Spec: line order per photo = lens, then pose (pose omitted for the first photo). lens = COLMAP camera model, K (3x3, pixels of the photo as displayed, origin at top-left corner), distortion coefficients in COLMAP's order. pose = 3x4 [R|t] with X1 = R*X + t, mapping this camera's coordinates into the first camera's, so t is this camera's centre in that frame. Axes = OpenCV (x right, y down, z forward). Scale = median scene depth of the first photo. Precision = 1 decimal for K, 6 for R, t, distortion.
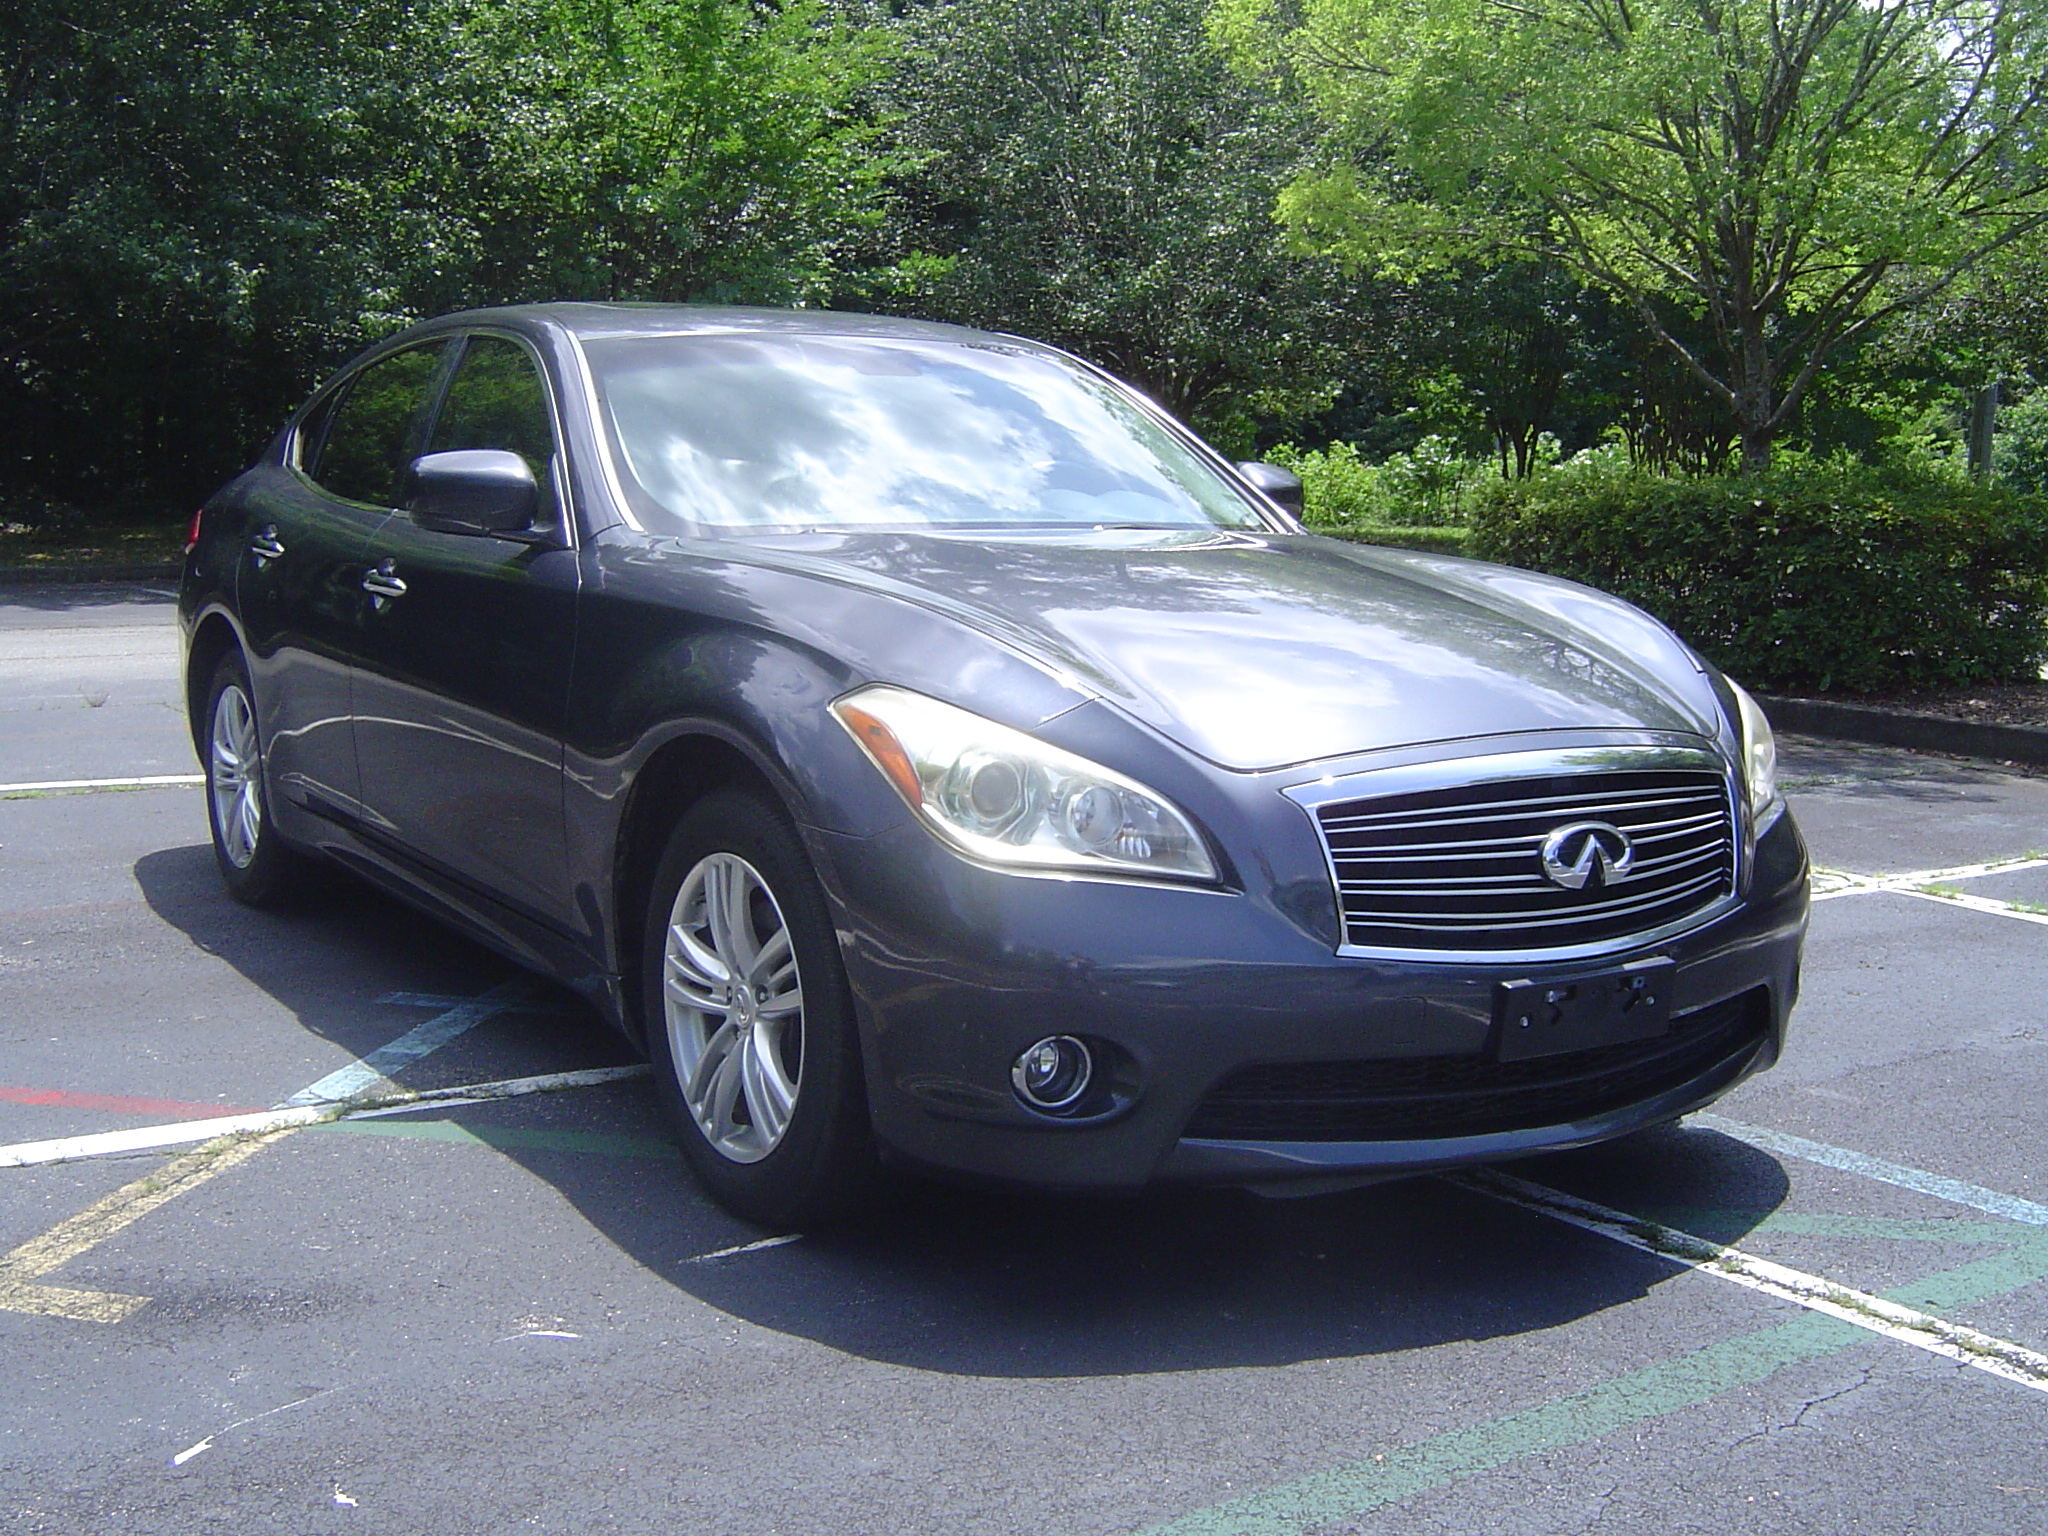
lens RADIAL K [[2370.9, 0, 1019.8], [0, 2370.9, 796.5], [0, 0, 1]] dist [-0.142602, 0.023415]
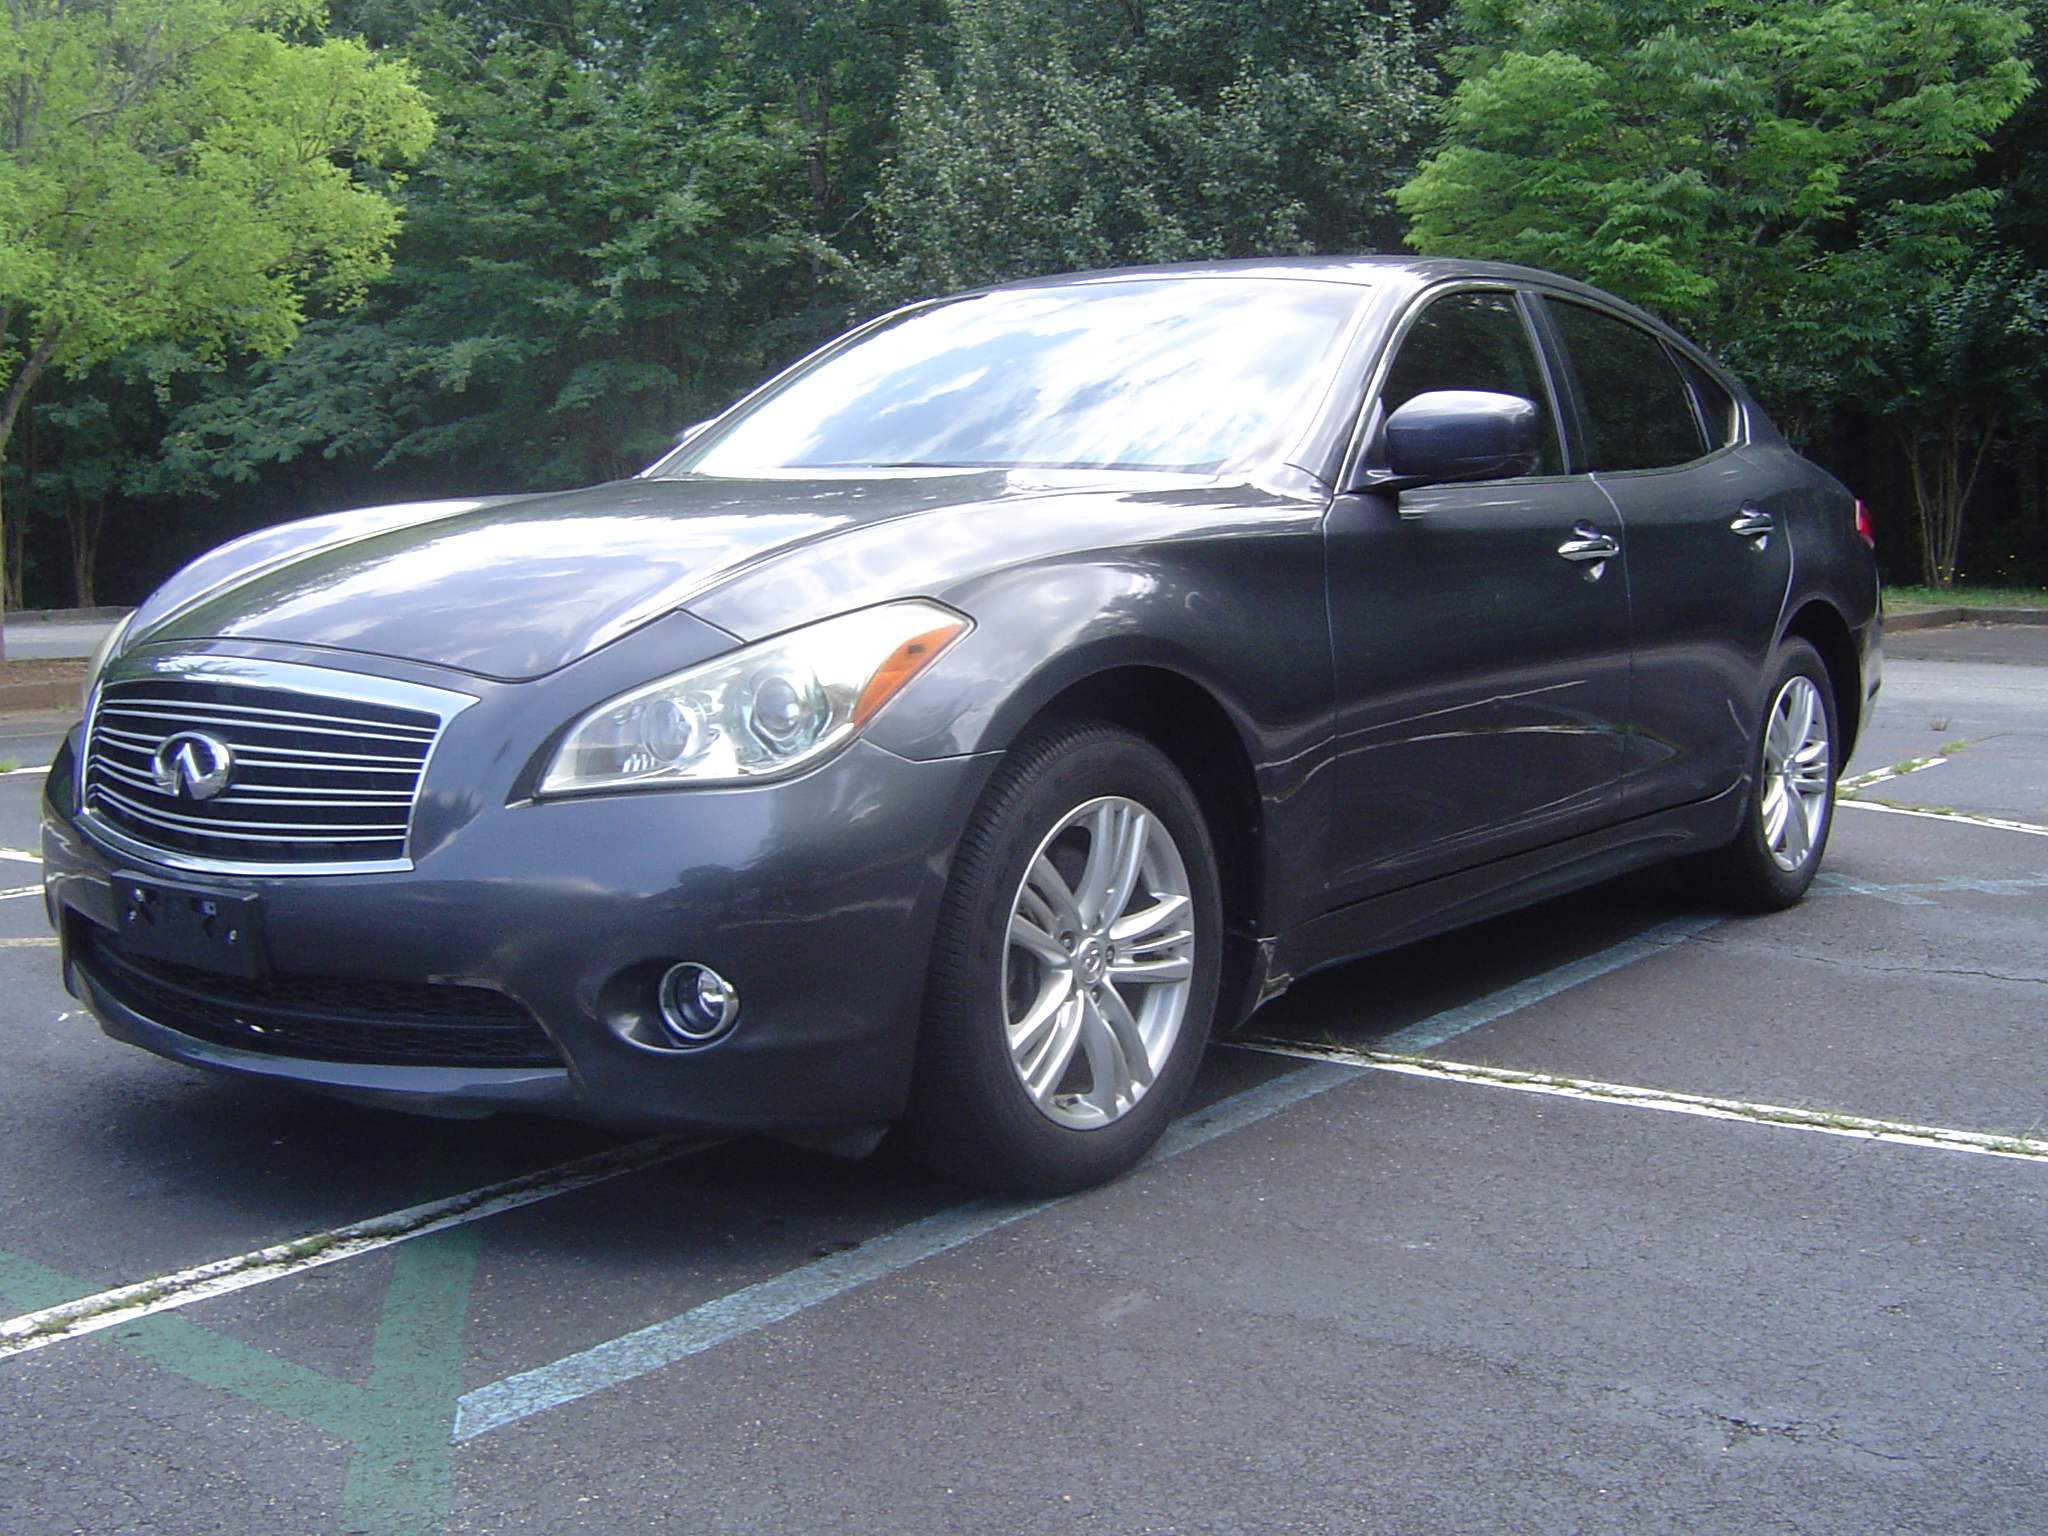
lens RADIAL K [[2370.9, 0, 1019.8], [0, 2370.9, 796.5], [0, 0, 1]] dist [-0.142602, 0.023415]
pose [[0.360033, 0.103433, -0.927188, 1.276114], [-0.129843, 0.989718, 0.059990, -0.065060], [0.923860, 0.098790, 0.369761, 0.976587]]
